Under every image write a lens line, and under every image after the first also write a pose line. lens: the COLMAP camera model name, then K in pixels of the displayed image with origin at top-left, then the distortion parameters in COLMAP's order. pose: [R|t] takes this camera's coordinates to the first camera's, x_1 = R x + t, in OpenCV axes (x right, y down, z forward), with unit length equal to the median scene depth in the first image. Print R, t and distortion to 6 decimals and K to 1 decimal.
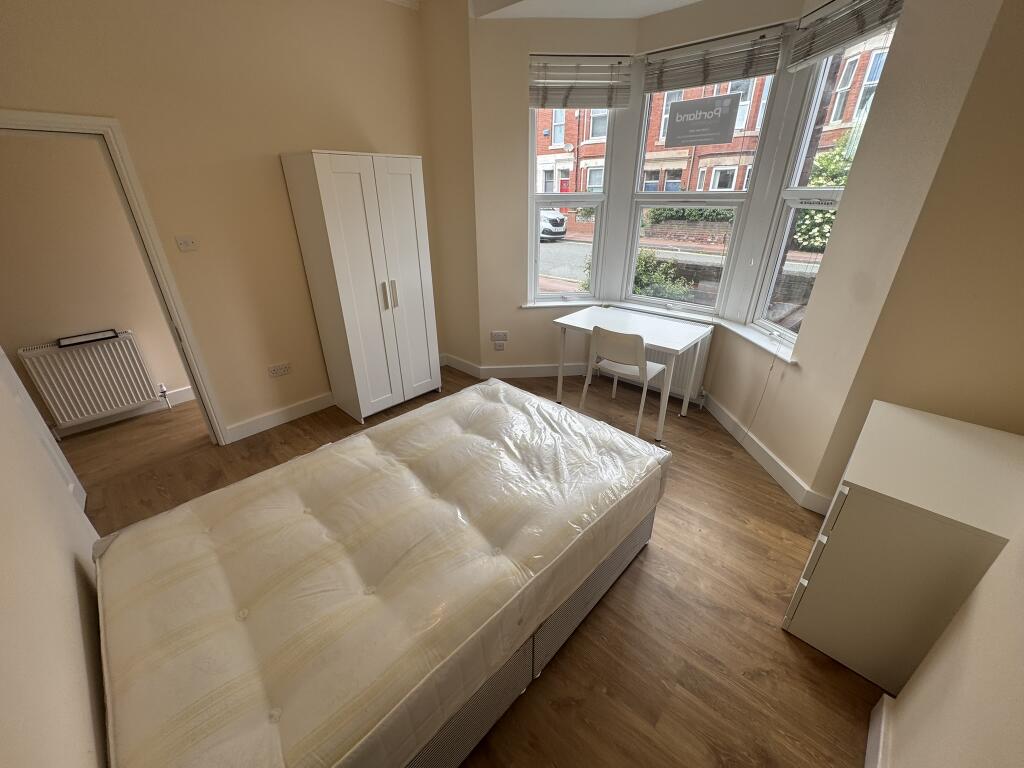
lens RADIAL K [[406.2, 0, 510.5], [0, 406.2, 385.3], [0, 0, 1]] dist [-0.001823, 0.000356]
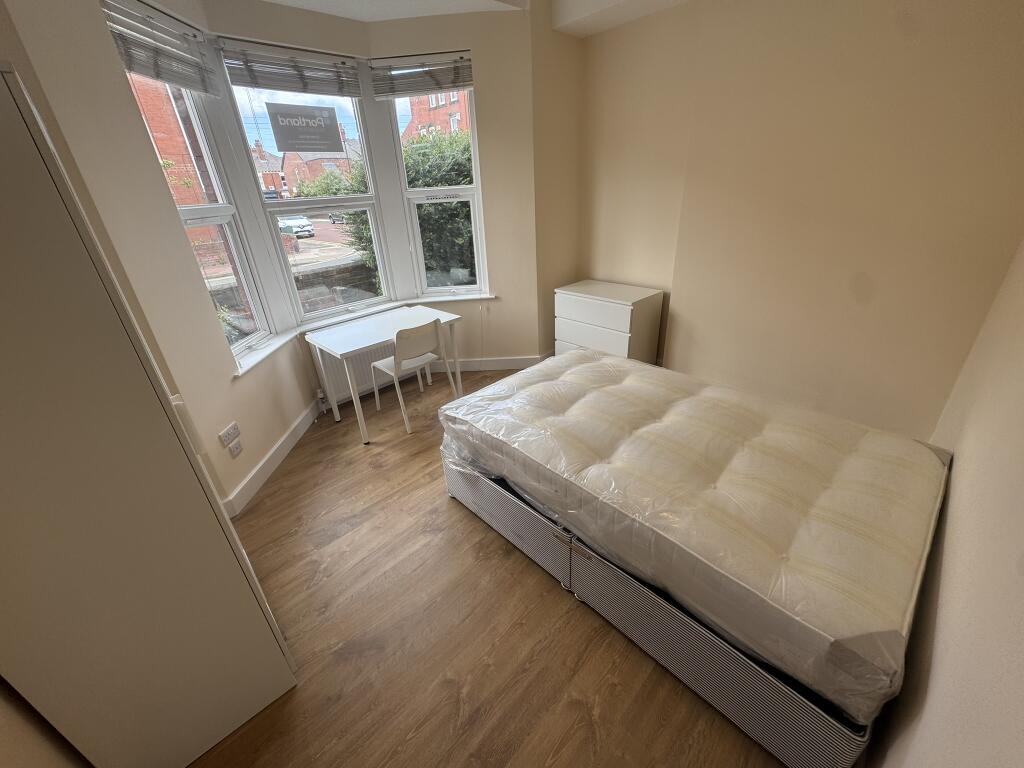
lens RADIAL K [[406.2, 0, 510.5], [0, 406.2, 385.3], [0, 0, 1]] dist [-0.001823, 0.000356]
pose [[0.048214, -0.435429, 0.898931, -0.683254], [0.479046, 0.799798, 0.361716, -0.256859], [-0.876465, 0.413190, 0.247152, 0.562309]]
